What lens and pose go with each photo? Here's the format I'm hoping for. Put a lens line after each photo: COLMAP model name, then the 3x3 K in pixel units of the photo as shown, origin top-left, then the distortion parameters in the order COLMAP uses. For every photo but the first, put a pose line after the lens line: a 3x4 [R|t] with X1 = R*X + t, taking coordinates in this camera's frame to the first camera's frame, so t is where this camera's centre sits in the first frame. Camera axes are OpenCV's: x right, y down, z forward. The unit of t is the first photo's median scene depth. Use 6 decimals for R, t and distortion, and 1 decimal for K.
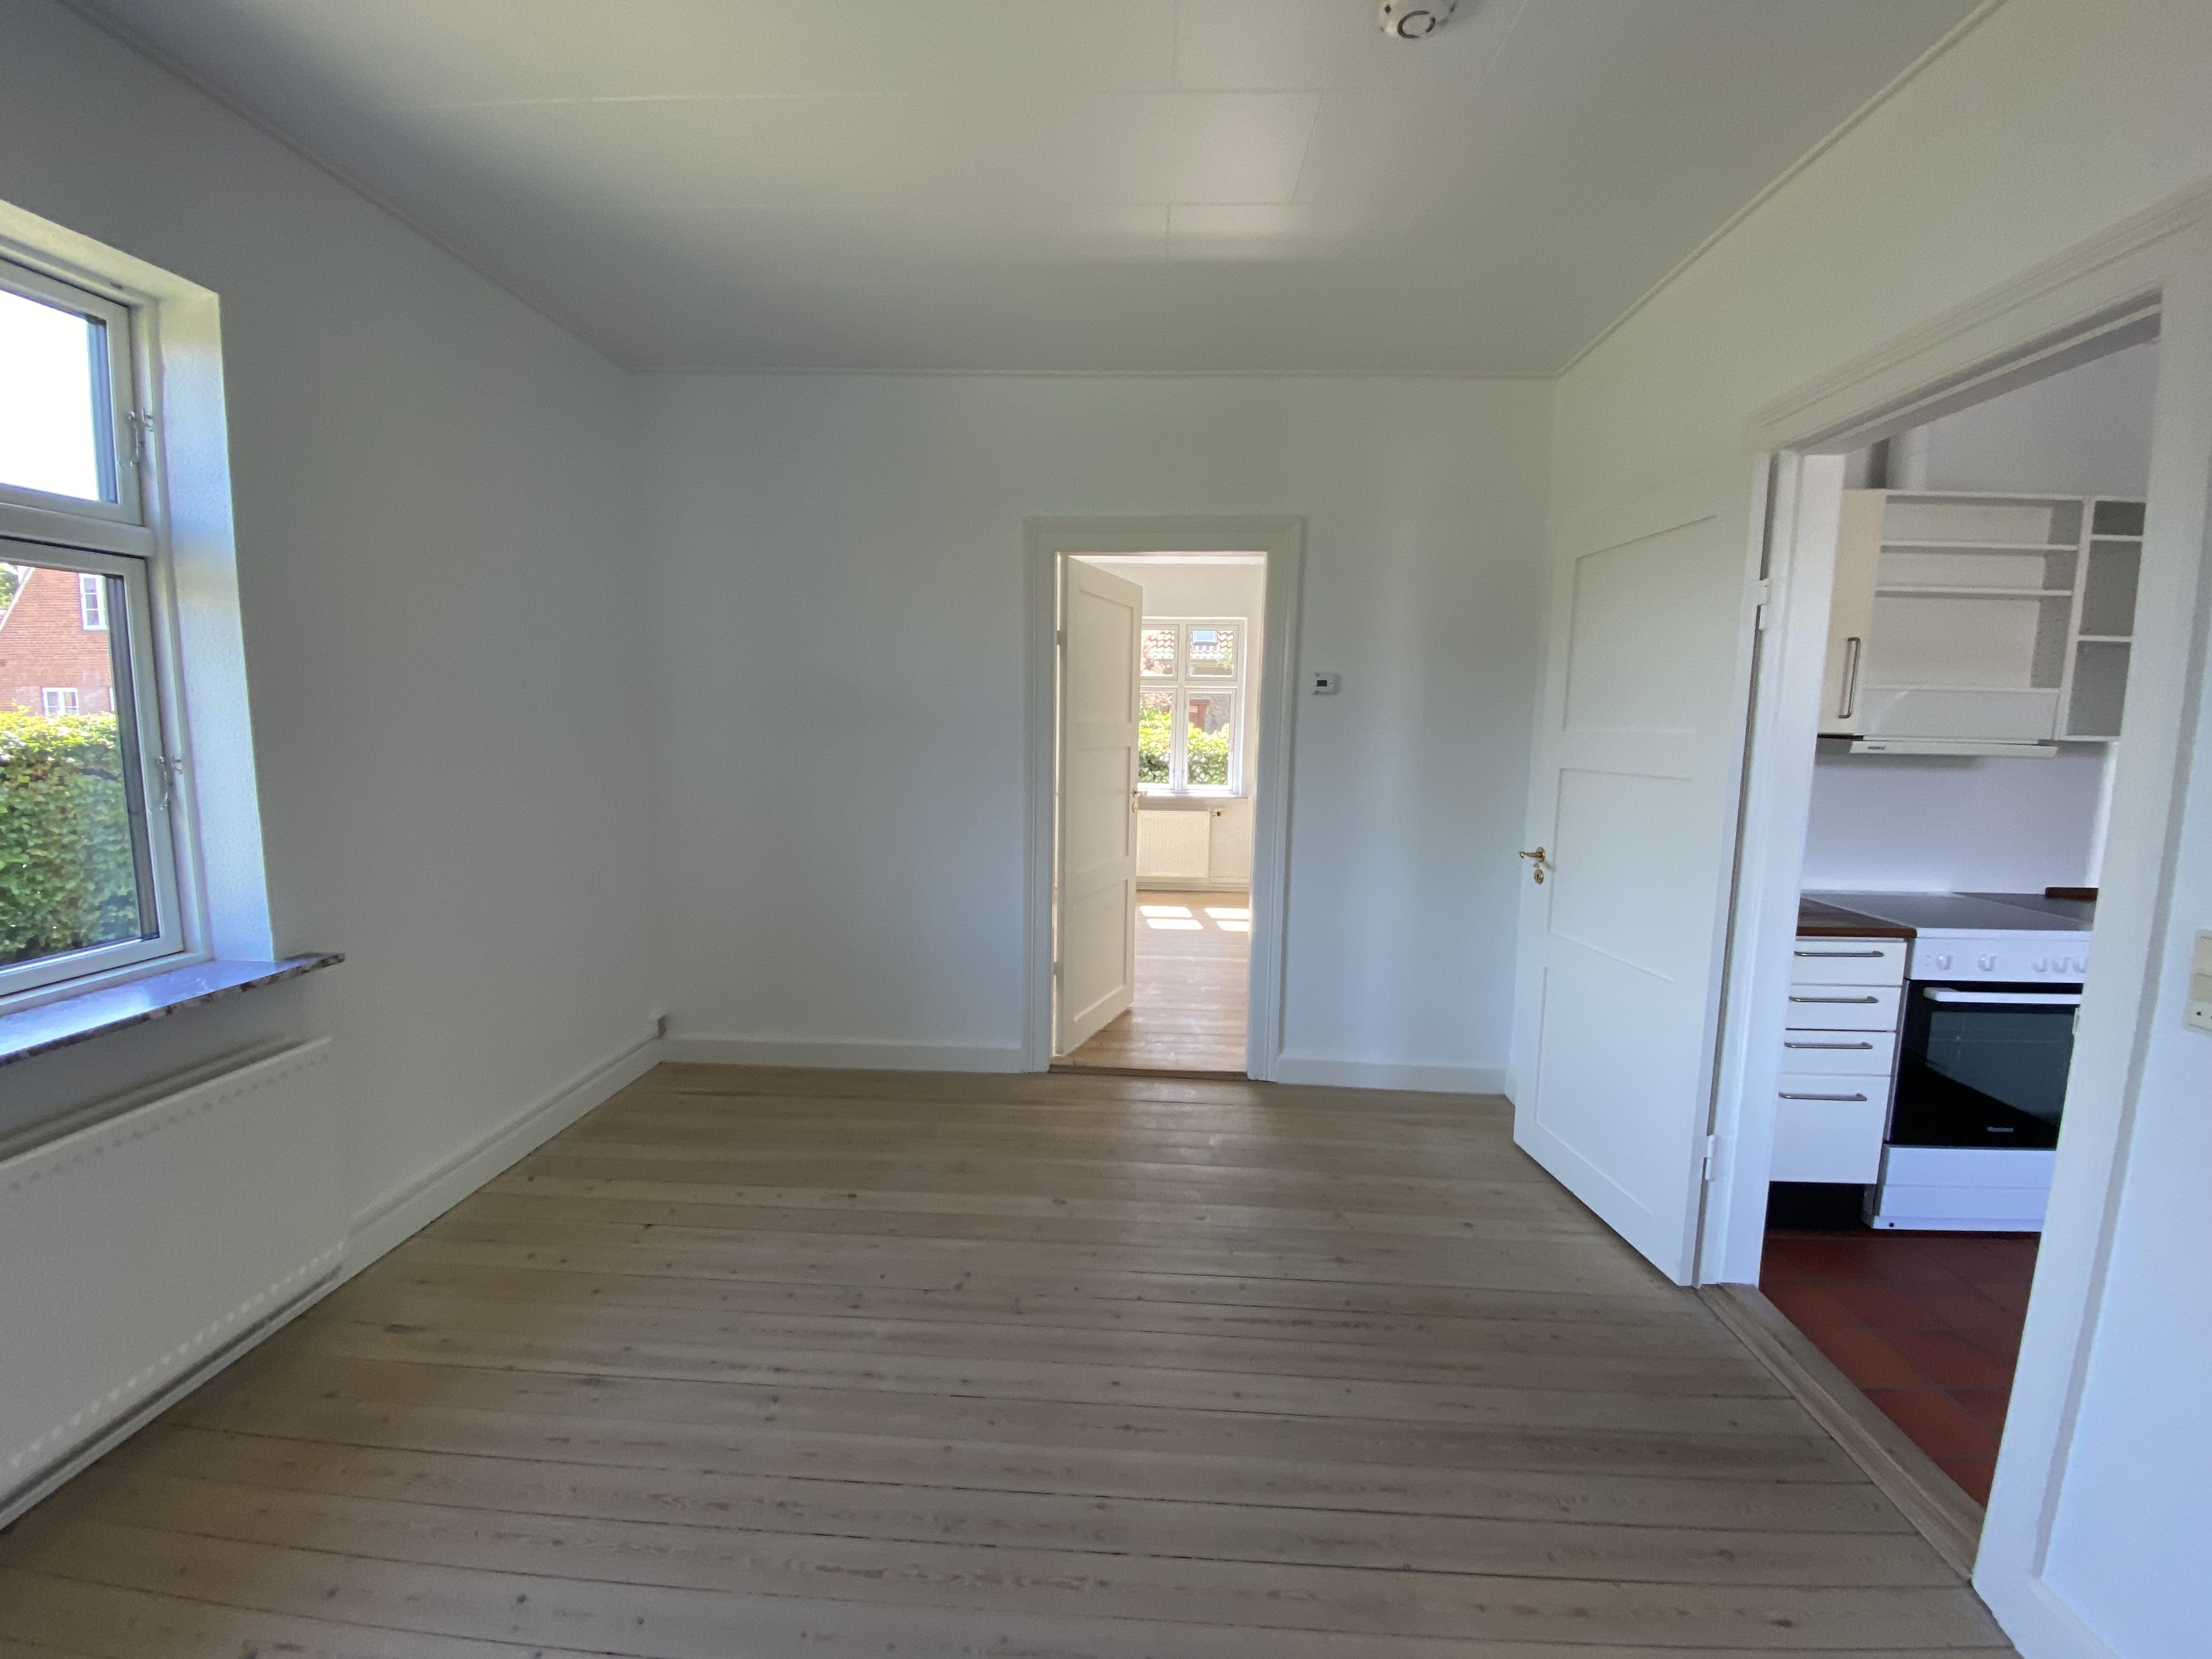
lens RADIAL K [[886.5, 0, 1104.1], [0, 886.5, 821.8], [0, 0, 1]] dist [-0.002569, -0.000345]
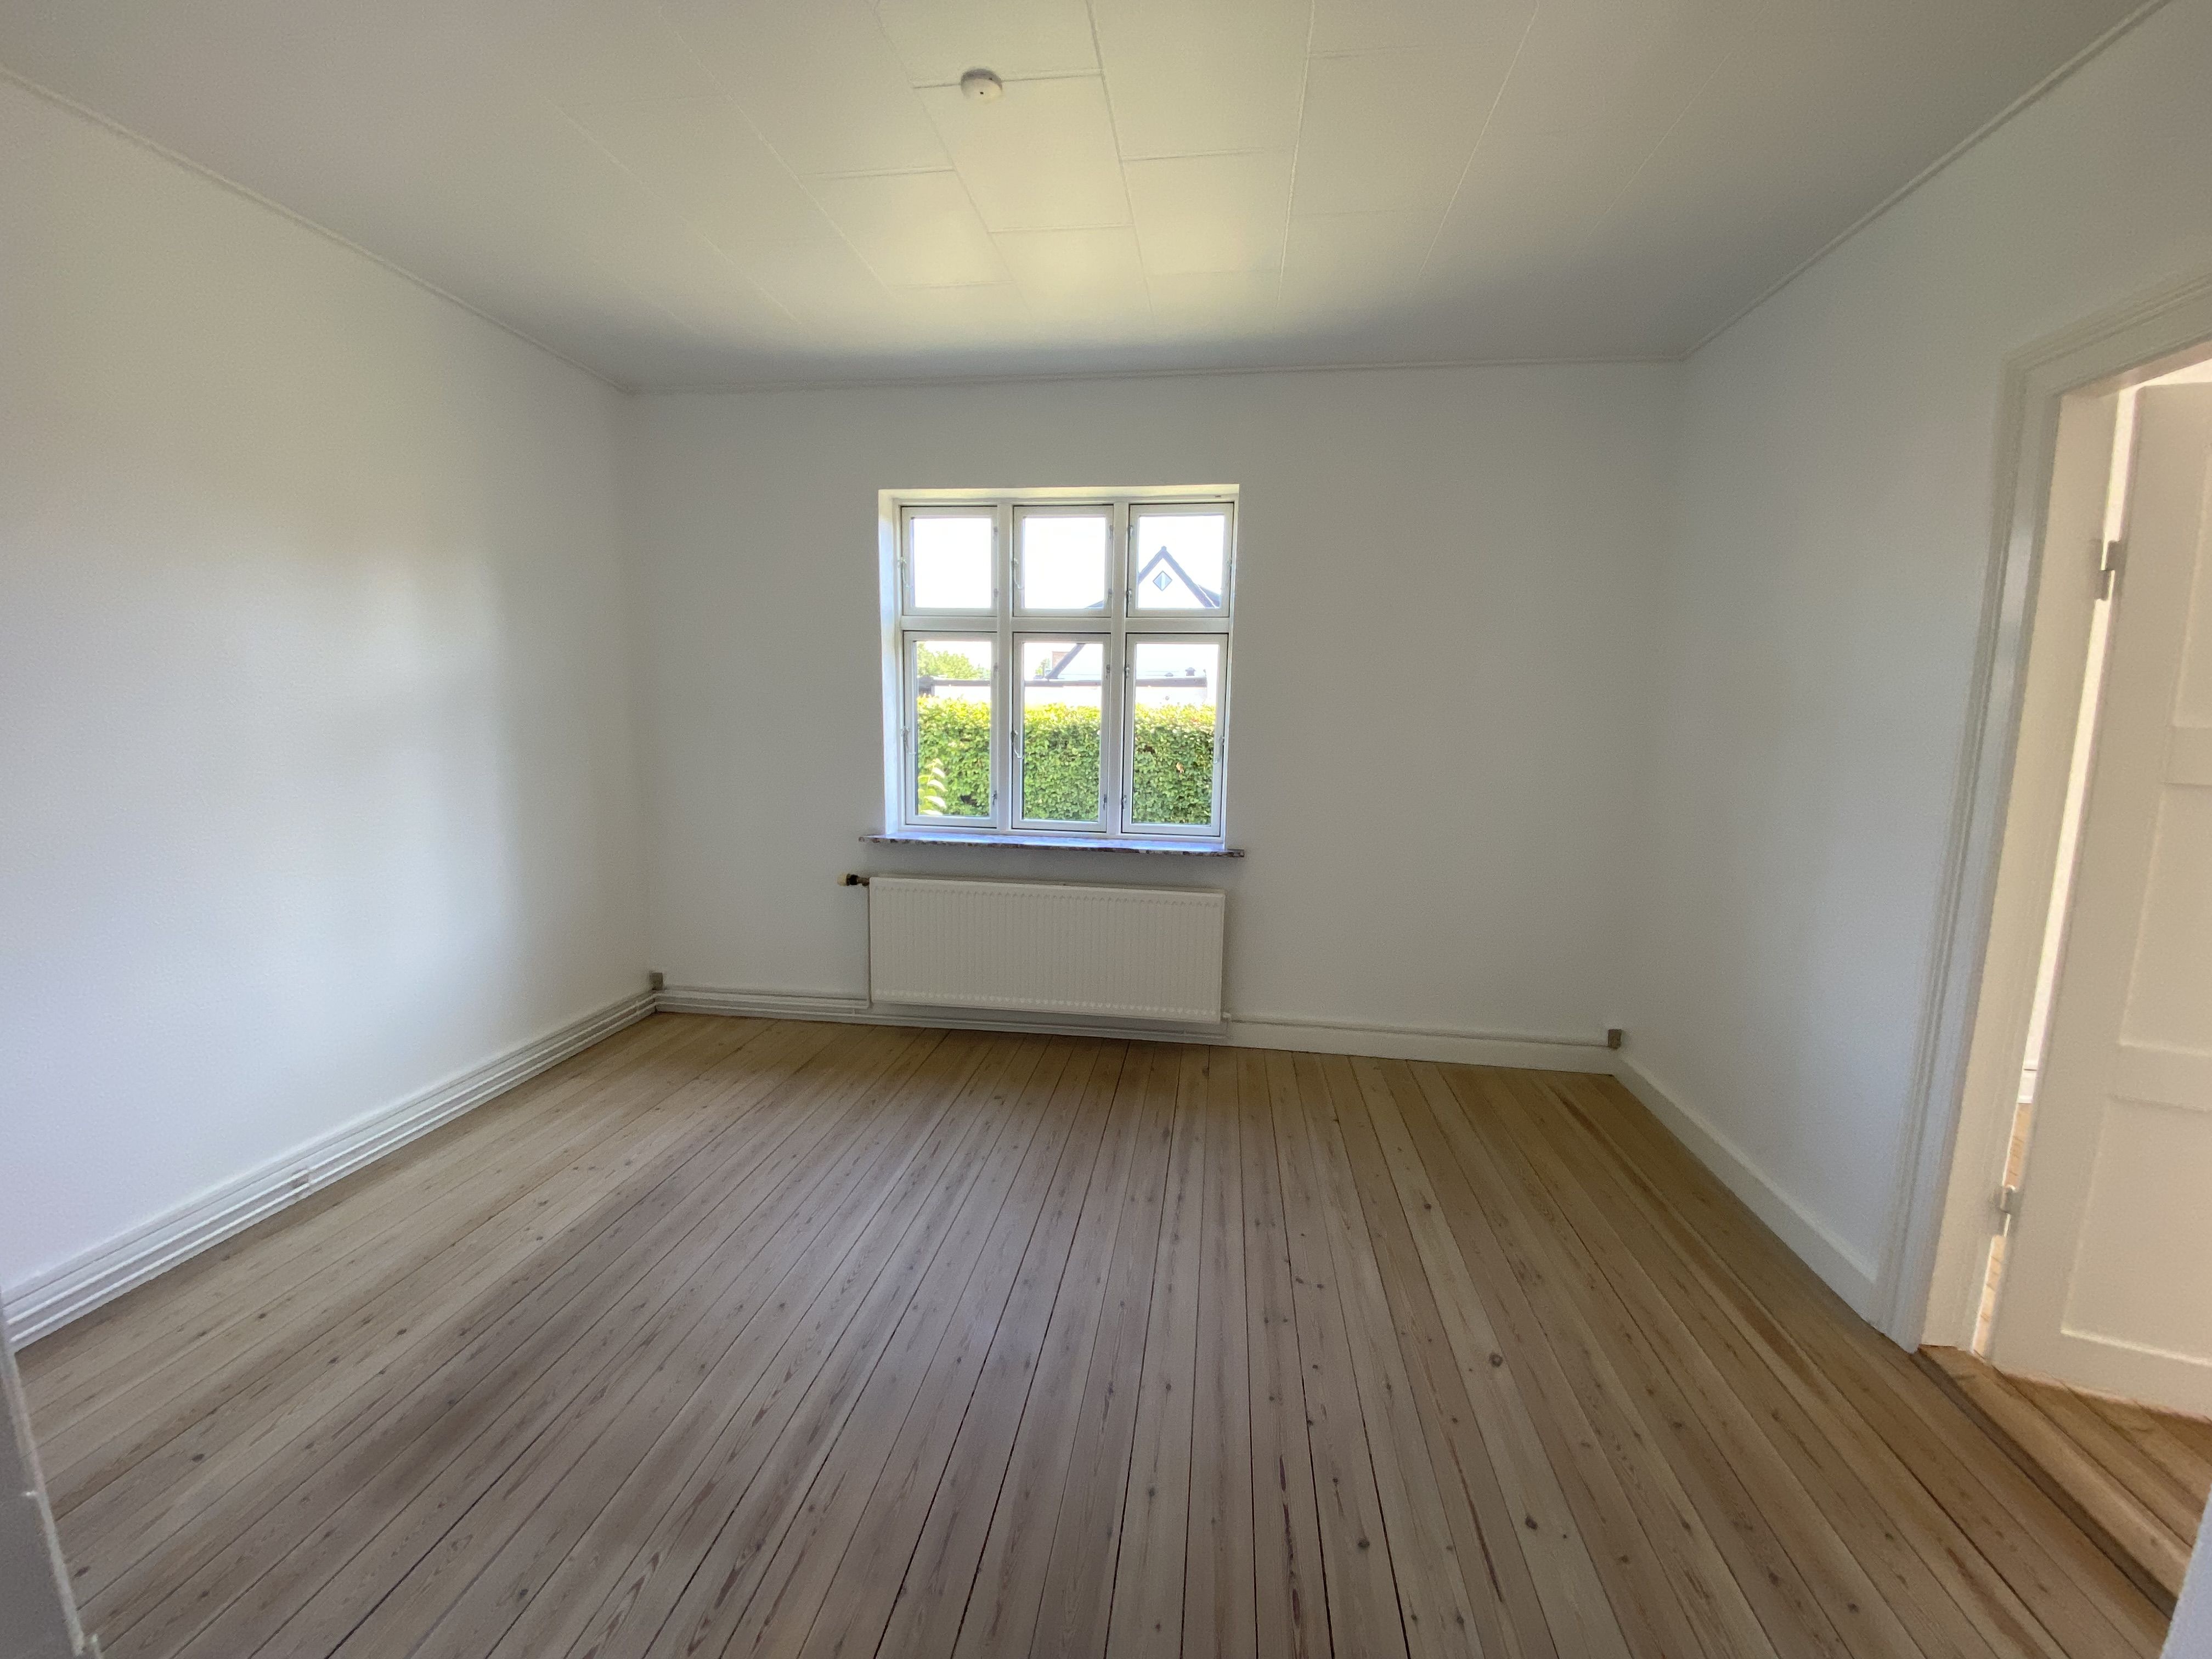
lens RADIAL K [[895.6, 0, 1103.5], [0, 895.6, 827.9], [0, 0, 1]] dist [0.000331, 0.000052]
pose [[-0.090745, 0.117544, -0.988913, 0.601691], [-0.135413, 0.982331, 0.129187, -0.056543], [0.986625, 0.145635, -0.073225, 0.594832]]
